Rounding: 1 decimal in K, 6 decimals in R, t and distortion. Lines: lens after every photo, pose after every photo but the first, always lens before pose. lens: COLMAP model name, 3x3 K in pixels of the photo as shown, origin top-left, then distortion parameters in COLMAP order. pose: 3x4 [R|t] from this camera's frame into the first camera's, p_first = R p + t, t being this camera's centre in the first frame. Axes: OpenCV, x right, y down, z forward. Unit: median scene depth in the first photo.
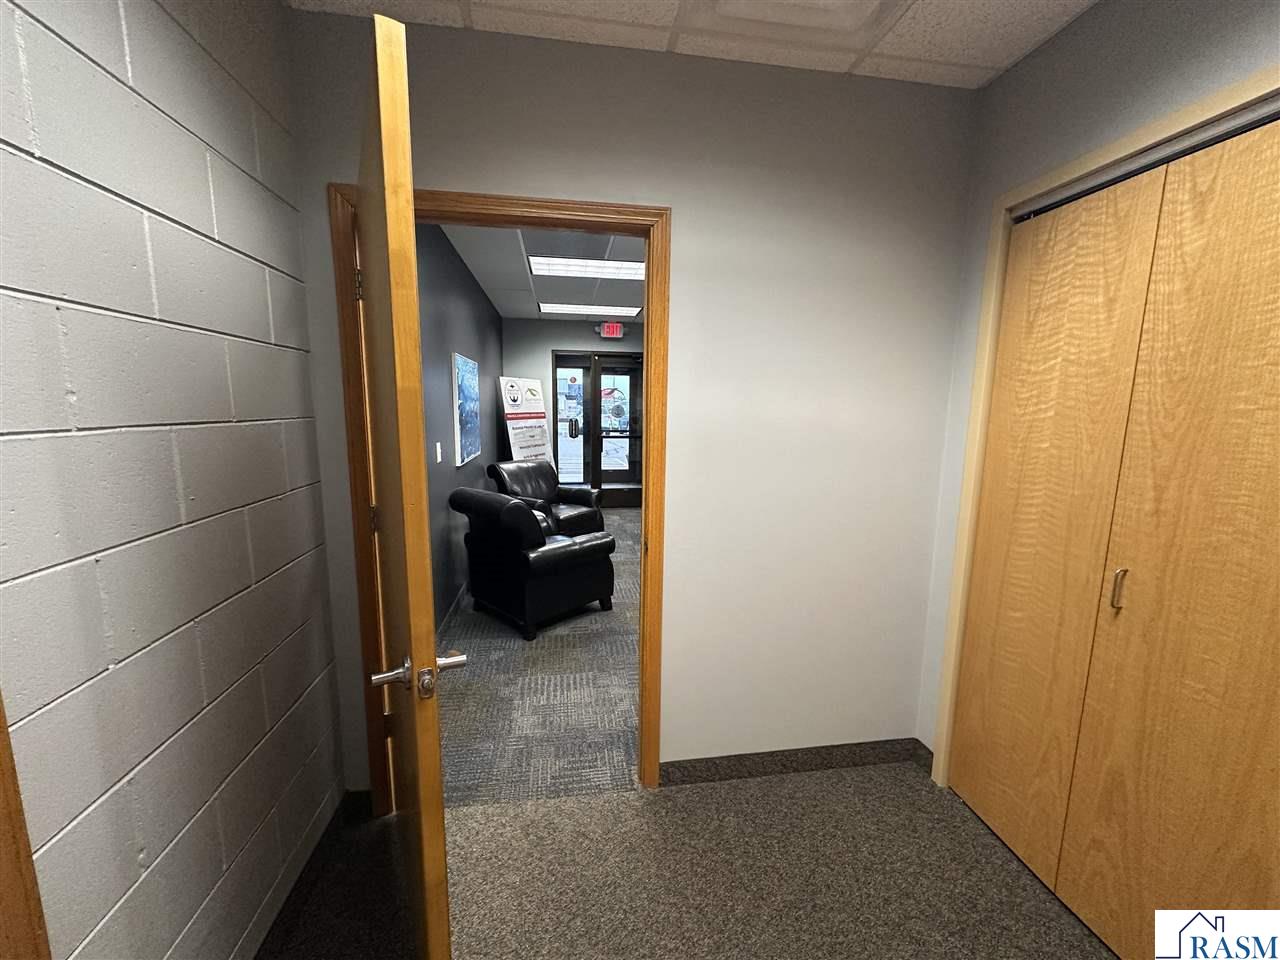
lens RADIAL K [[509.1, 0, 640.6], [0, 509.1, 481.3], [0, 0, 1]] dist [-0.000255, -0.000280]
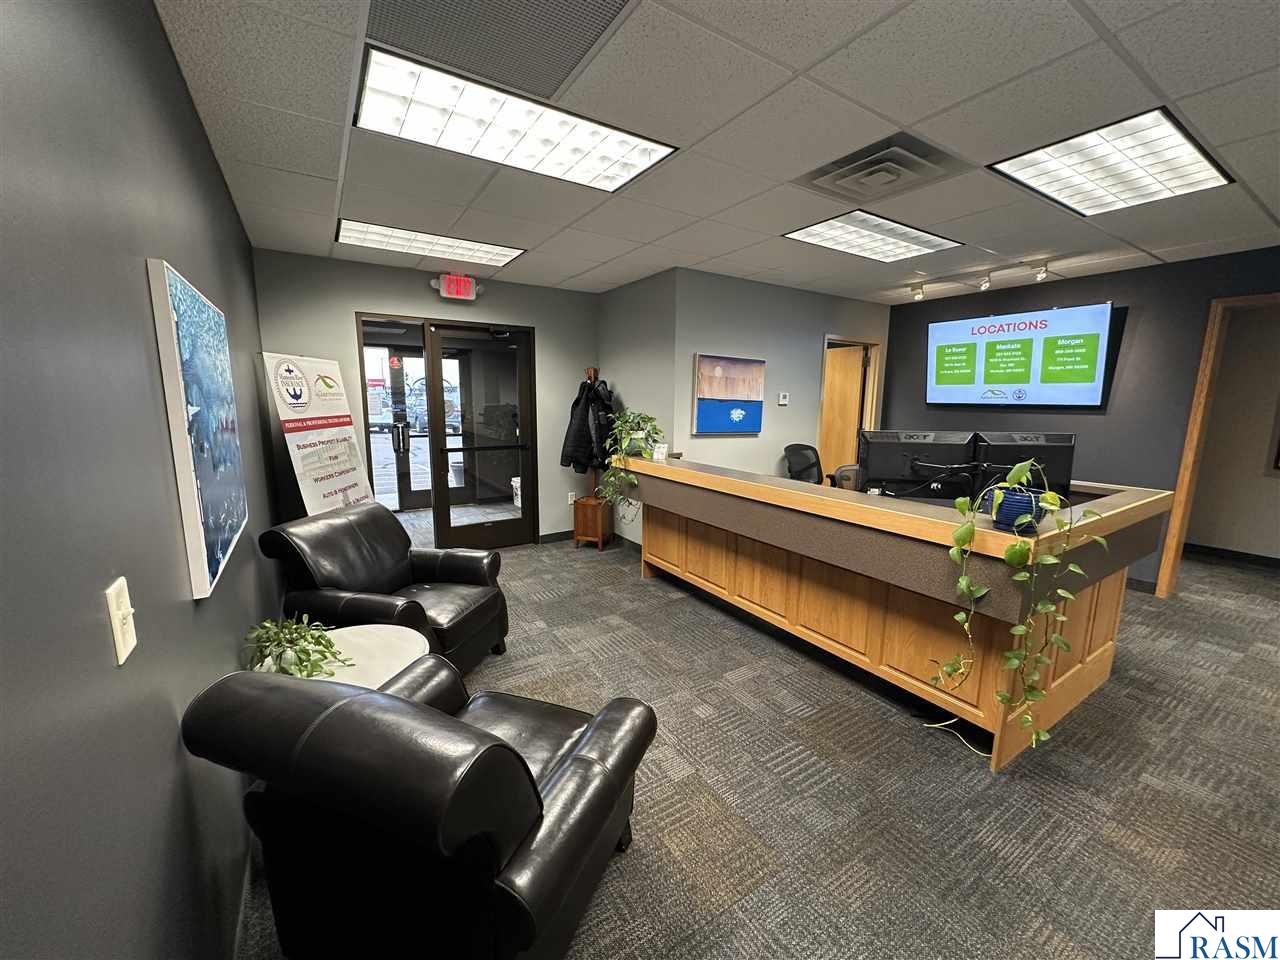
lens RADIAL K [[509.1, 0, 640.6], [0, 509.1, 481.3], [0, 0, 1]] dist [-0.000255, -0.000280]
pose [[0.914786, -0.066604, 0.398410, -0.133419], [0.058949, 0.997766, 0.031448, -0.062329], [-0.399614, -0.005282, 0.916668, 0.344886]]
